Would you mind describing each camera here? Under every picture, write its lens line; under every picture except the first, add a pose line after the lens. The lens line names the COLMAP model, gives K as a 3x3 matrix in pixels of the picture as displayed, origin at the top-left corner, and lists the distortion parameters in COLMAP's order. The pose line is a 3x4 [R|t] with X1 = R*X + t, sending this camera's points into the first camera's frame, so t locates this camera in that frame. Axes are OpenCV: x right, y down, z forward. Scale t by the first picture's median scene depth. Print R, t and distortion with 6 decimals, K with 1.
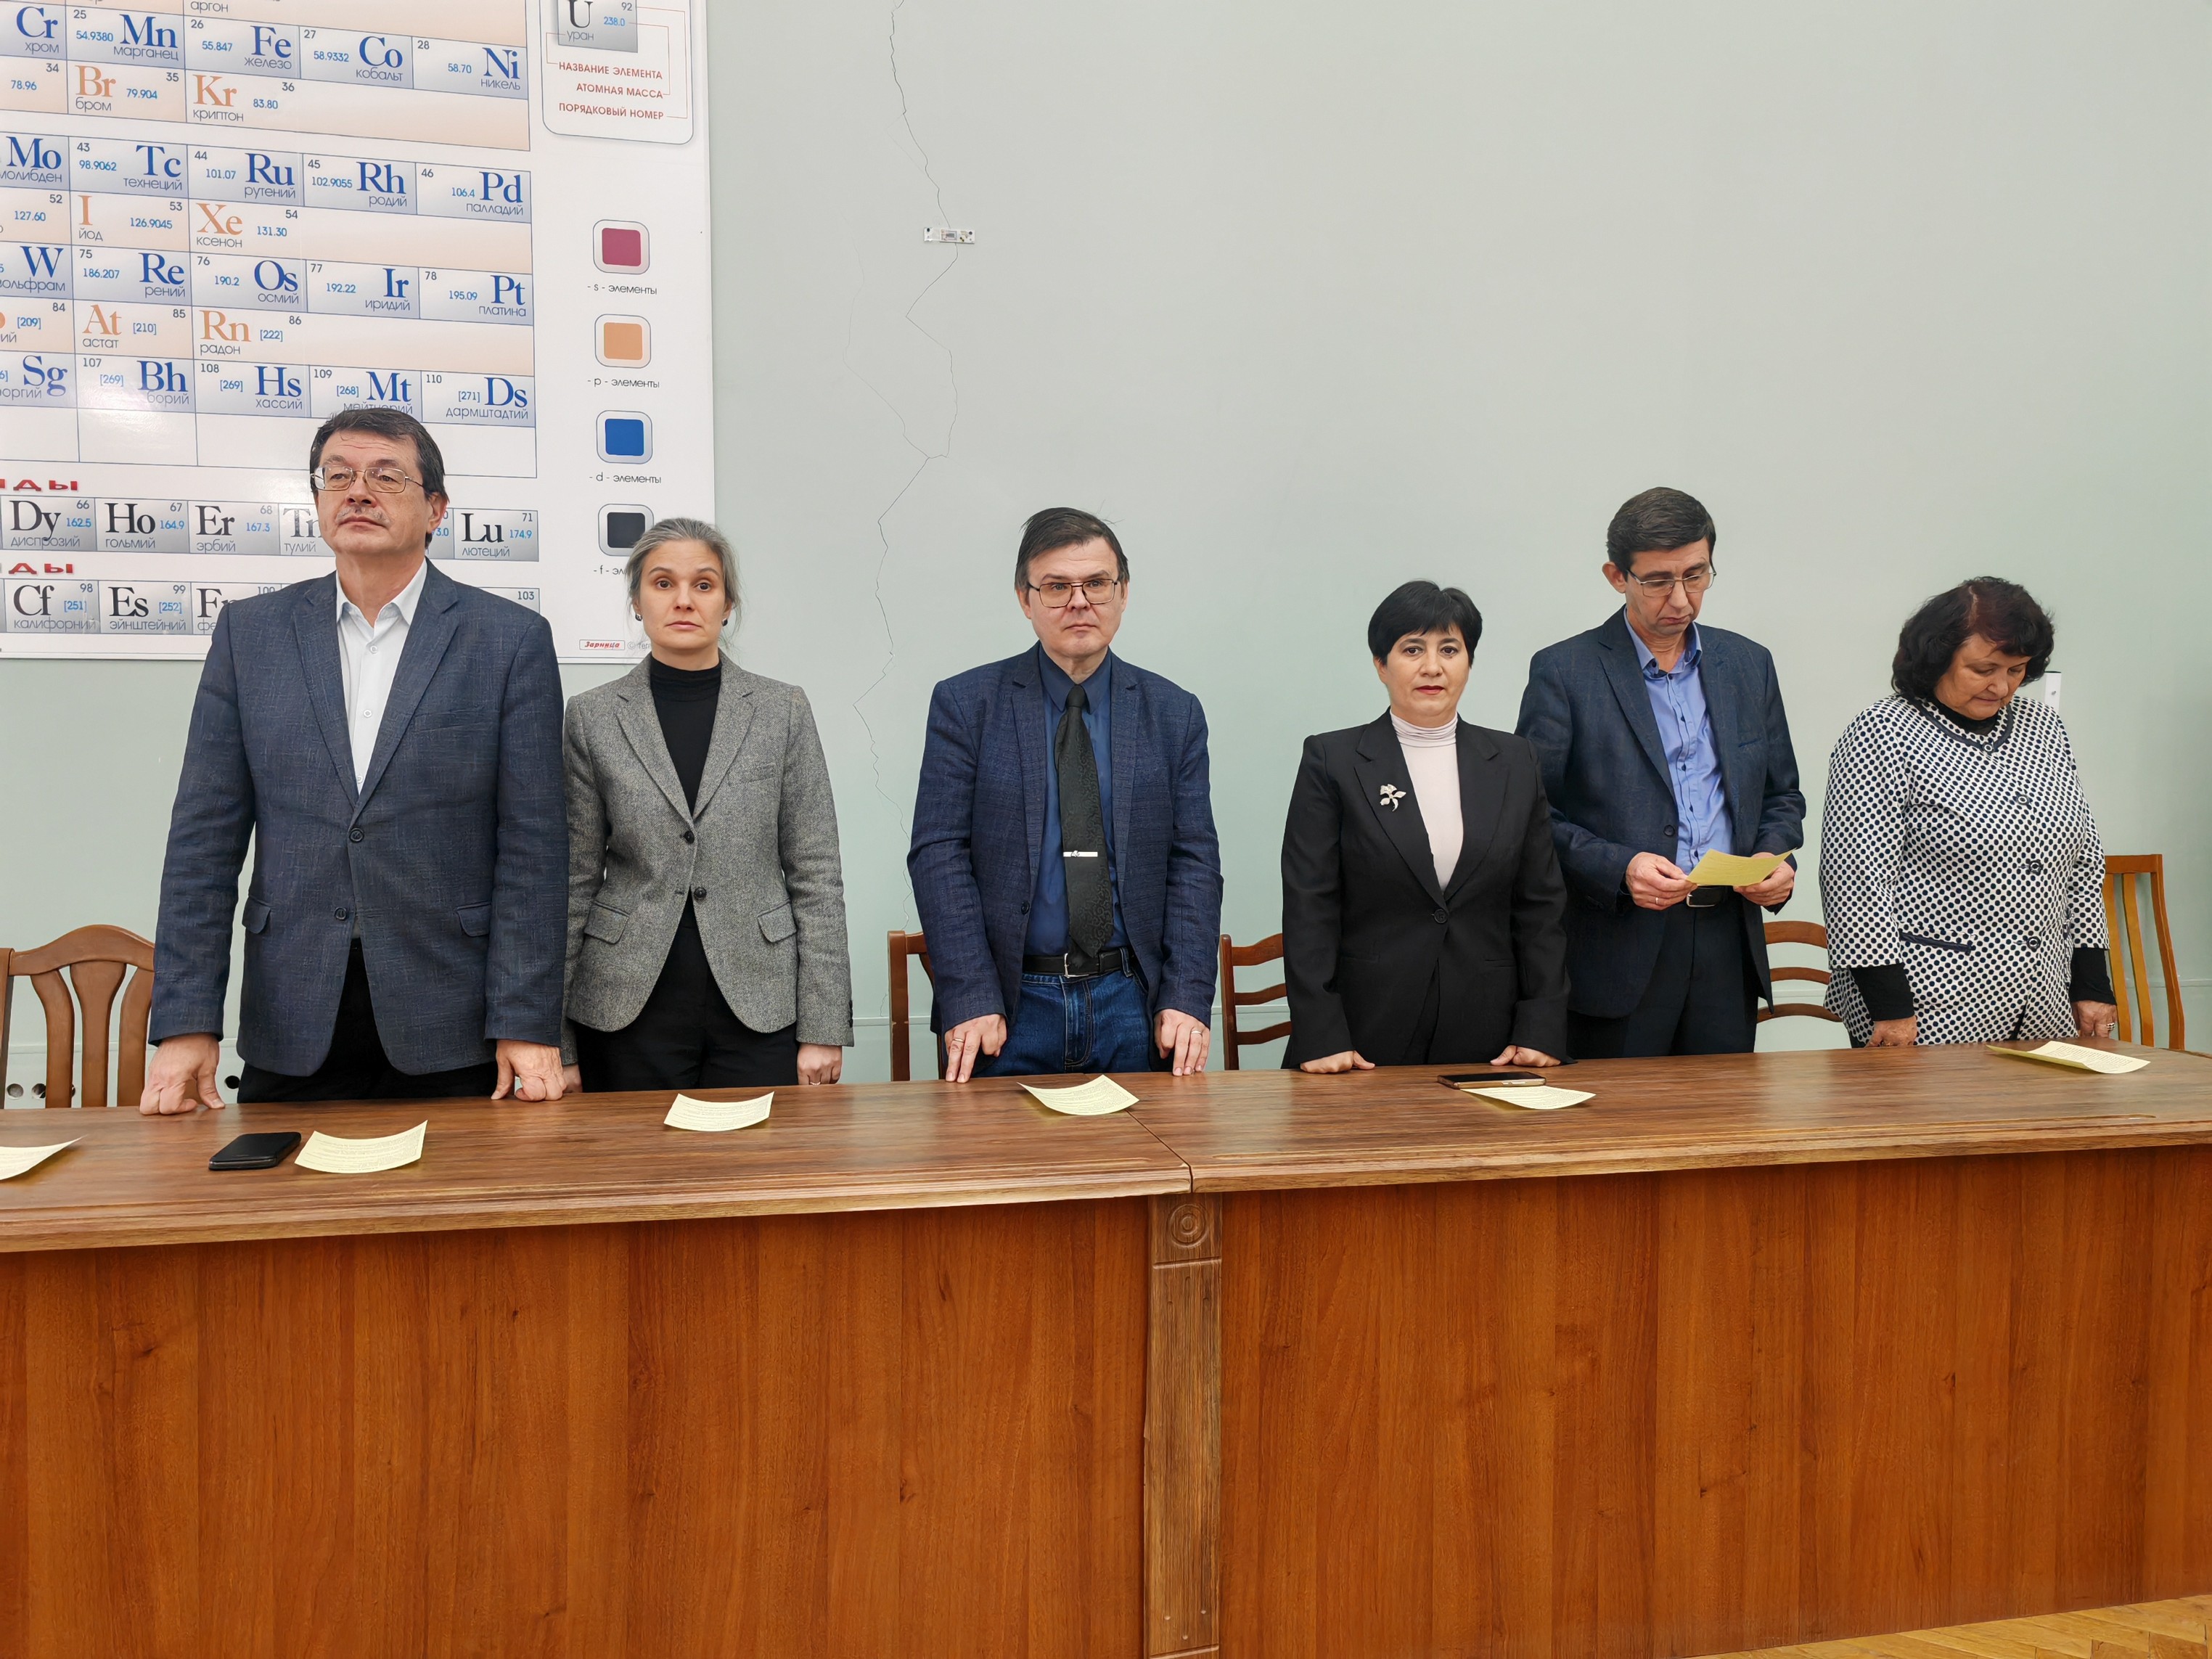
lens RADIAL K [[1676.6, 0, 1090.0], [0, 1676.6, 838.1], [0, 0, 1]] dist [0.029069, -0.020410]
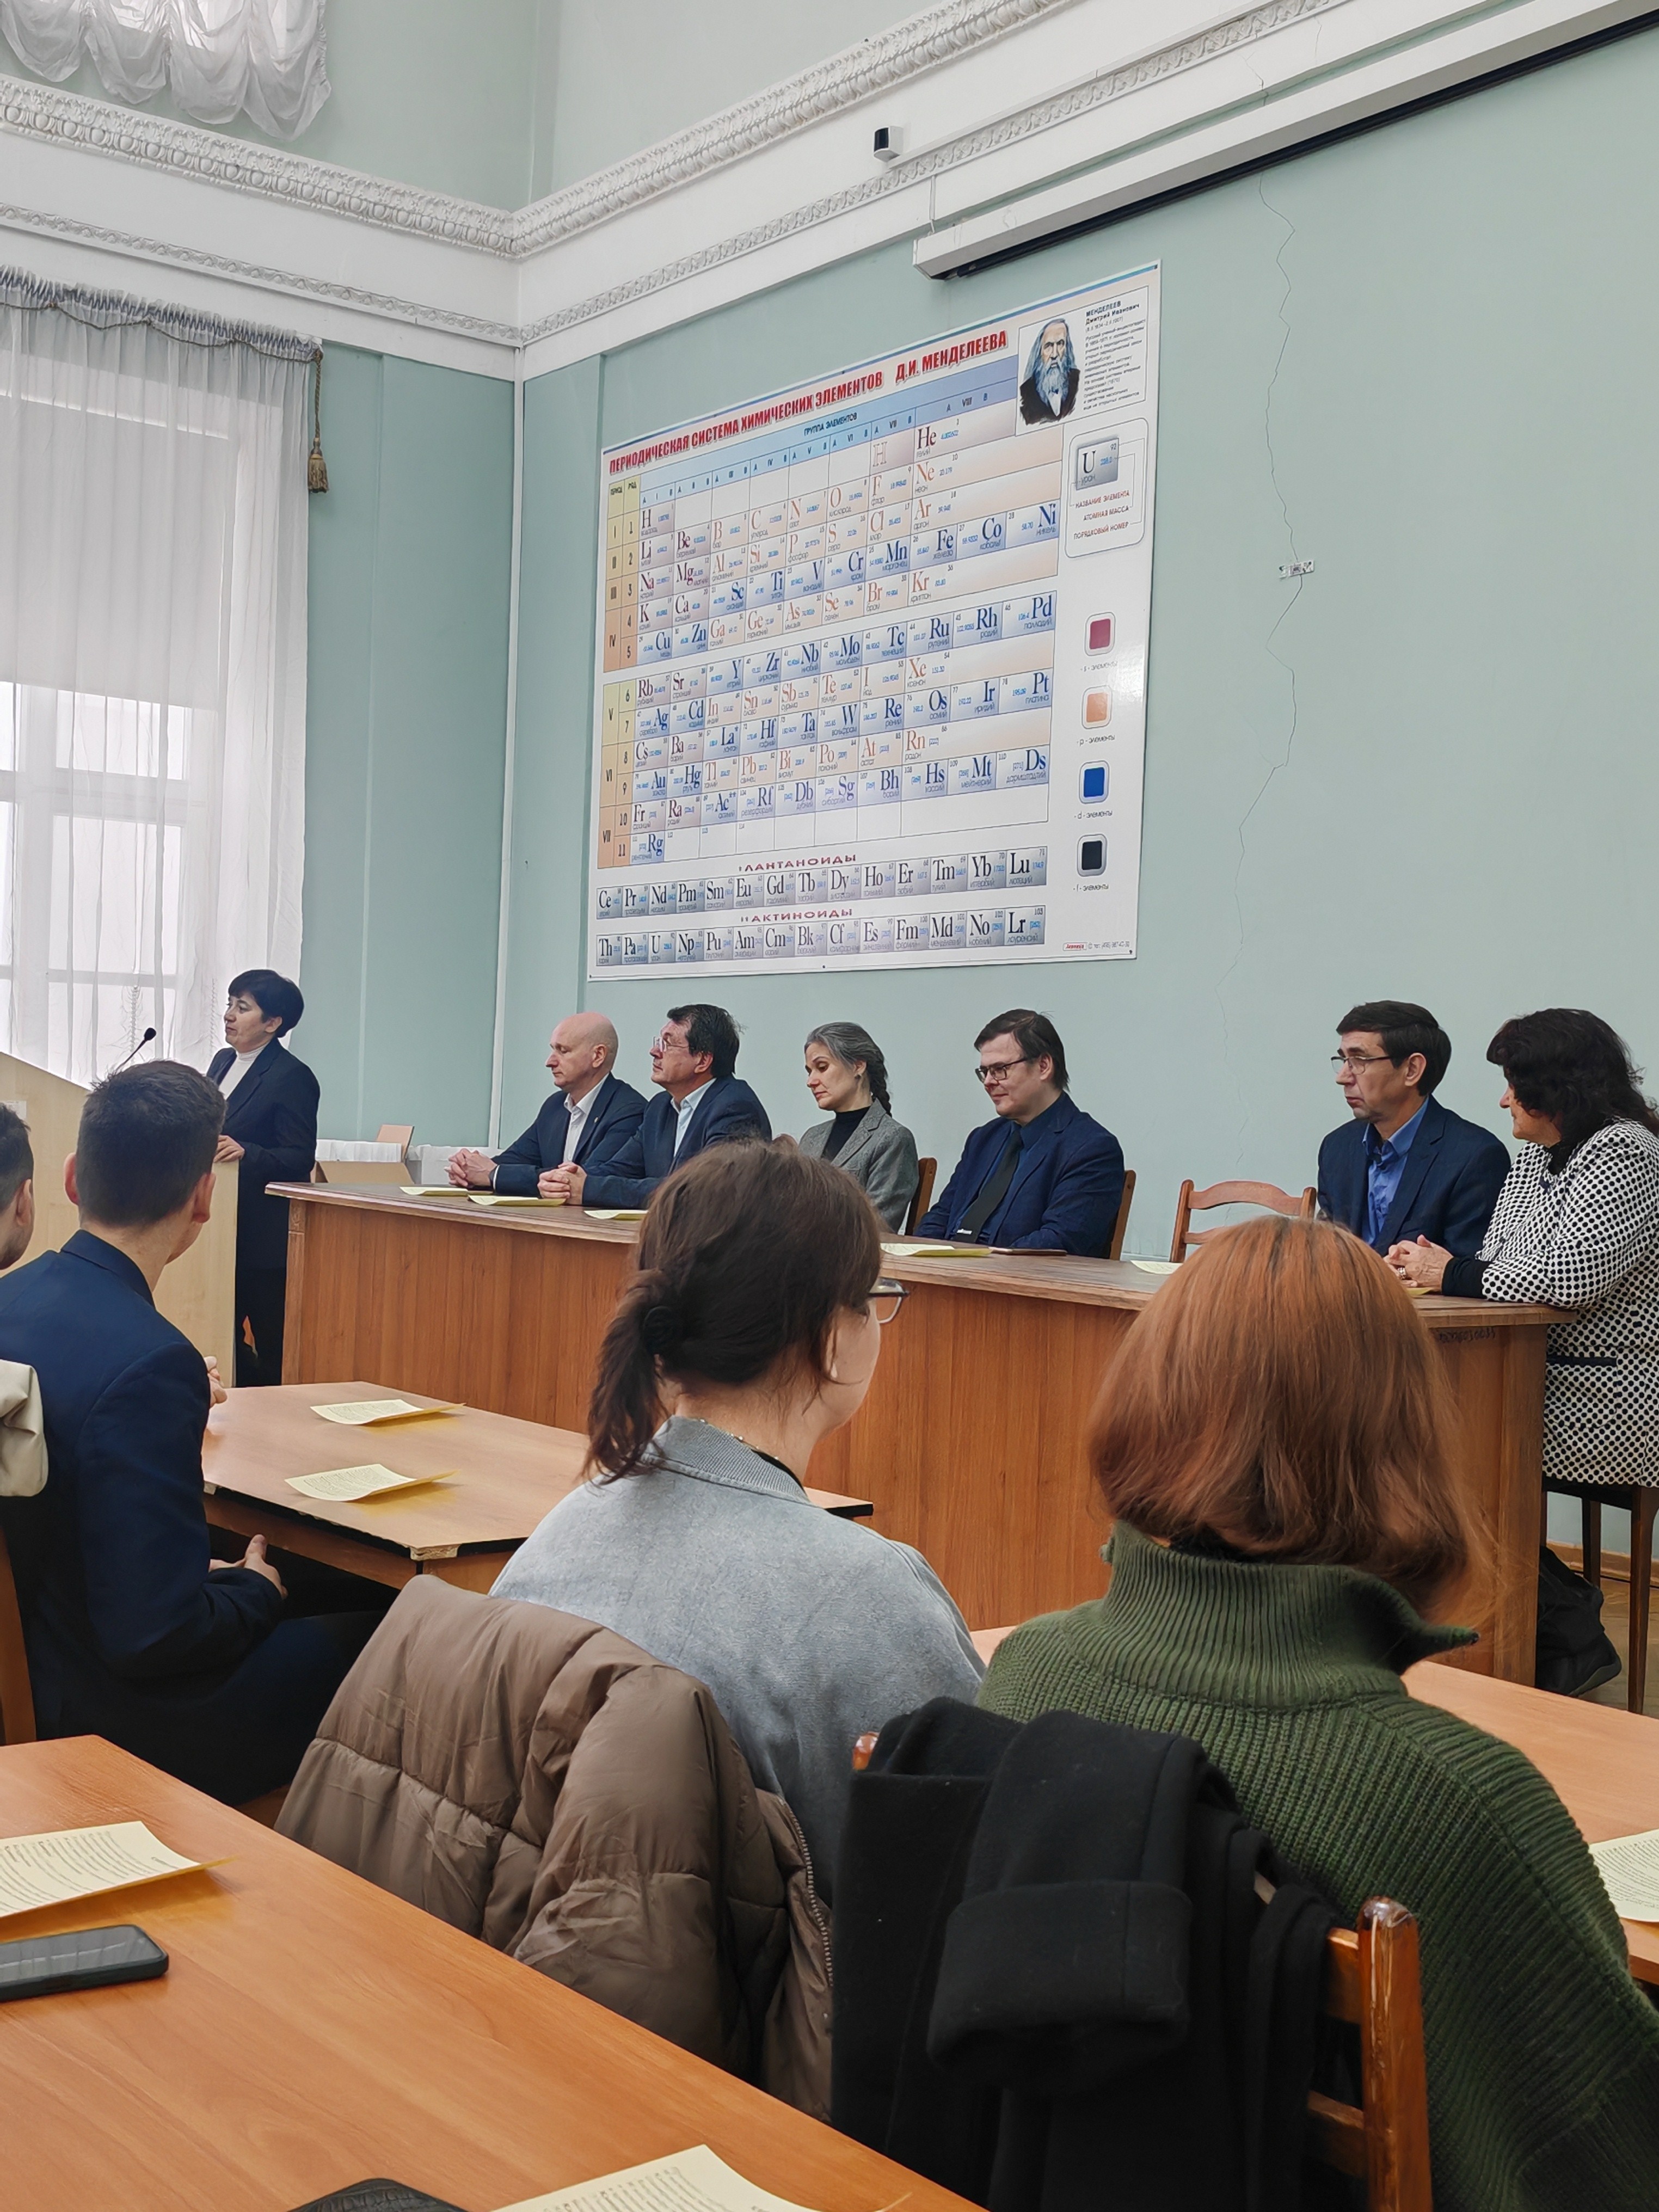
lens RADIAL K [[2632.0, 0, 809.6], [0, 2632.0, 1114.9], [0, 0, 1]] dist [0.052013, 0.000000]
pose [[0.402051, 0.016528, -0.915468, 1.543517], [-0.079329, 0.996706, -0.016844, 0.064244], [0.912174, 0.079395, 0.402037, 0.032769]]
